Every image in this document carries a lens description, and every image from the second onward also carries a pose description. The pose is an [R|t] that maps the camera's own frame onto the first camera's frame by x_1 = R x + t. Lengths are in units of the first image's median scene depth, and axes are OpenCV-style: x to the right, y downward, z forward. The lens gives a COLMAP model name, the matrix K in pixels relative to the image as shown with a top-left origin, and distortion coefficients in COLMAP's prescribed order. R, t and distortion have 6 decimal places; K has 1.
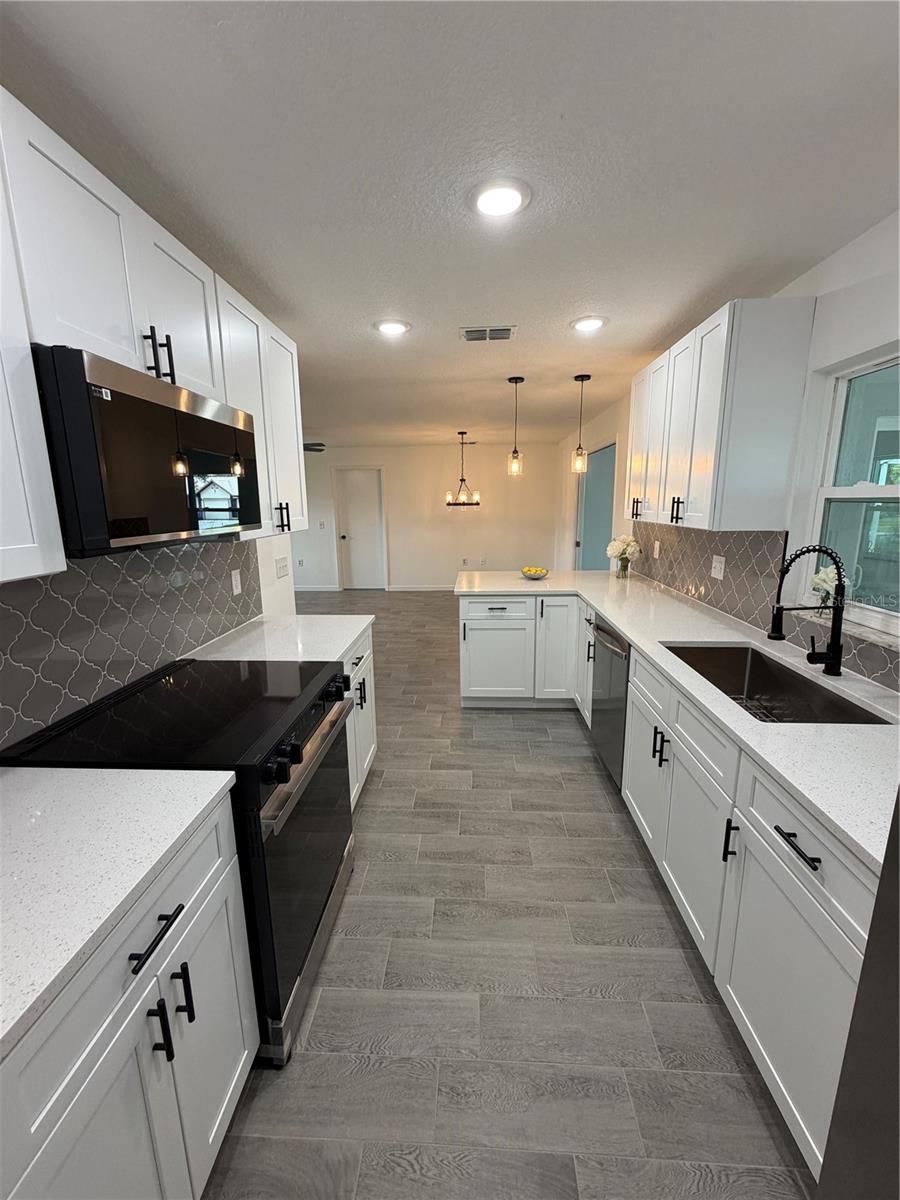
lens RADIAL K [[478.3, 0, 450.4], [0, 478.3, 596.9], [0, 0, 1]] dist [0.000394, -0.000364]
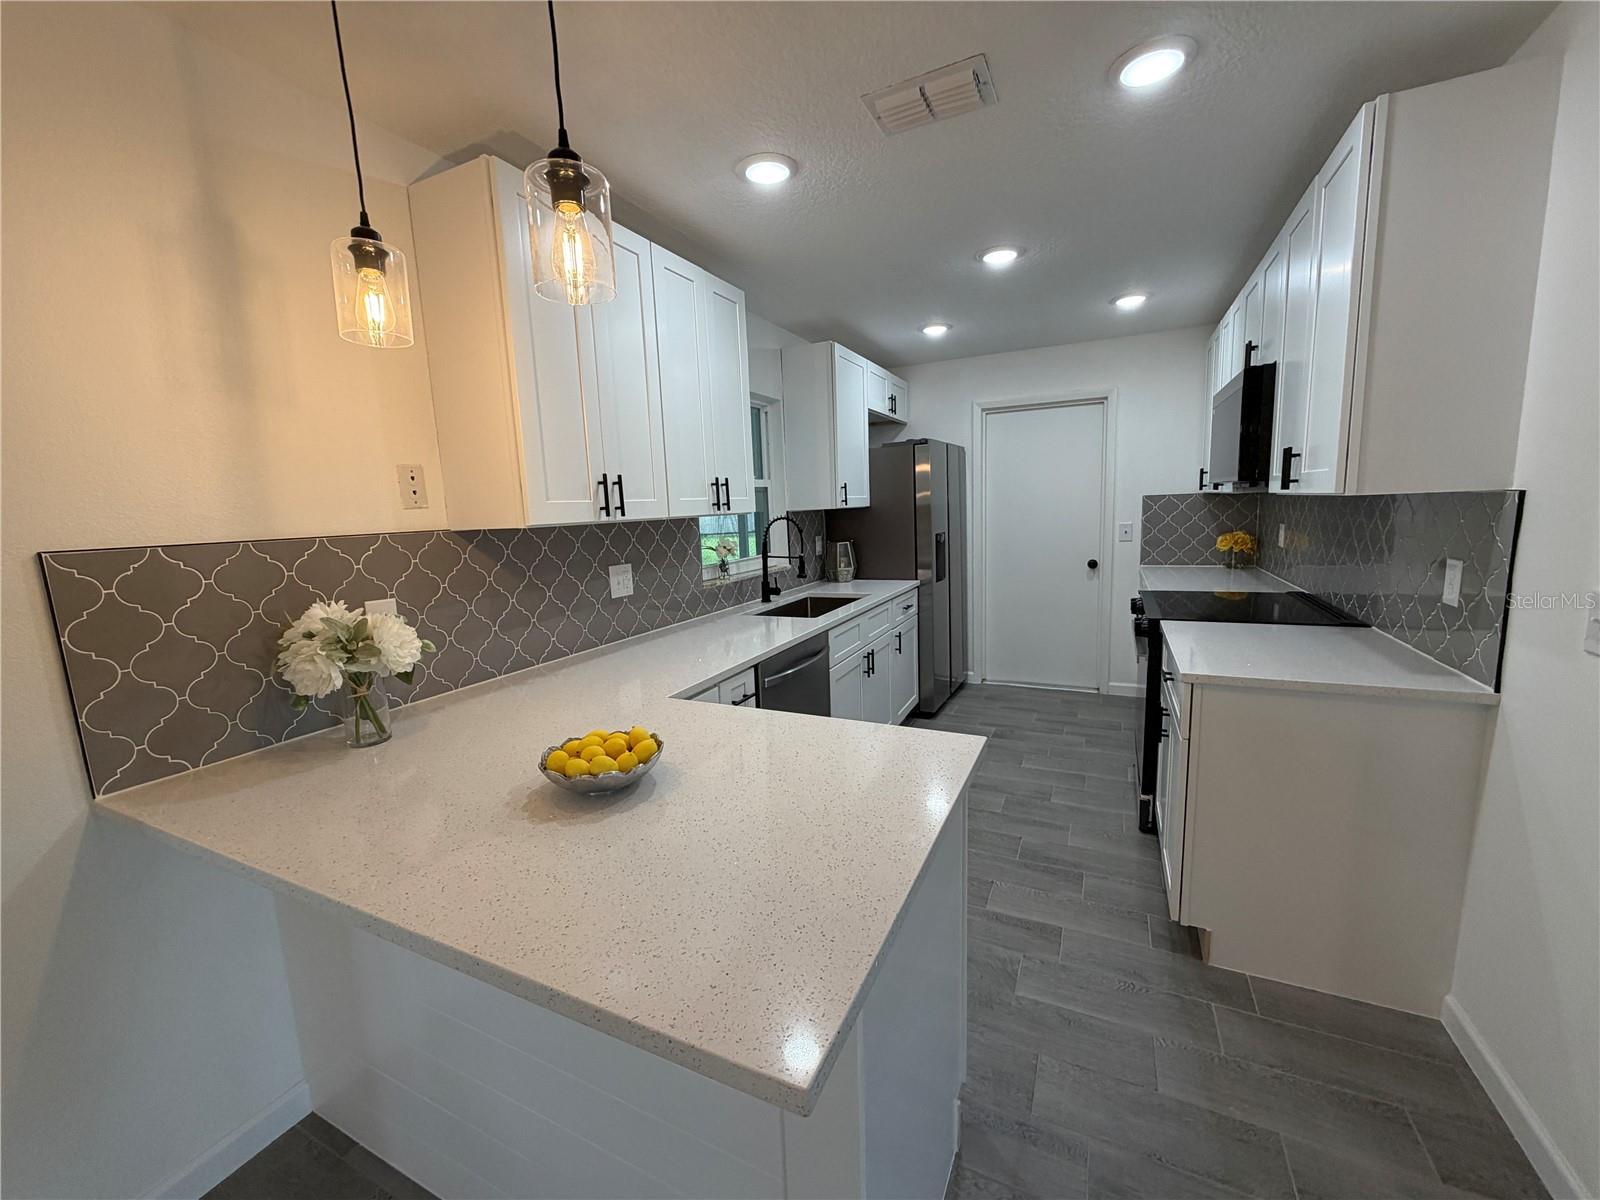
lens RADIAL K [[637.7, 0, 796.4], [0, 637.7, 600.0], [0, 0, 1]] dist [0.000394, -0.000364]
pose [[-0.919251, -0.009689, 0.393553, -0.054277], [0.127197, 0.938766, 0.320217, -0.333841], [-0.372557, 0.344419, -0.861729, 1.892764]]
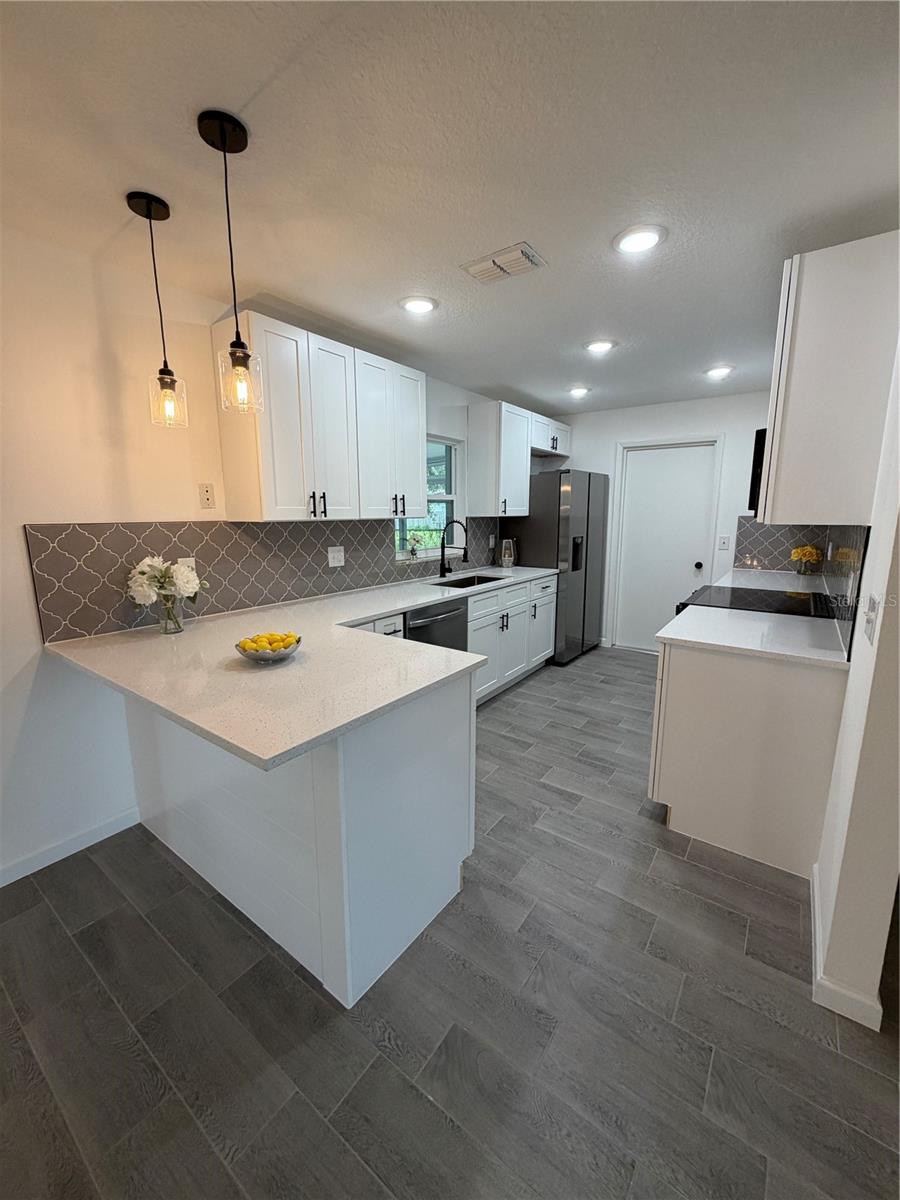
lens RADIAL K [[478.3, 0, 450.4], [0, 478.3, 596.9], [0, 0, 1]] dist [0.000394, -0.000364]
pose [[-0.838173, -0.084601, 0.538804, -0.323858], [0.119122, 0.935649, 0.332221, -0.350389], [-0.532237, 0.342642, -0.774158, 1.946377]]
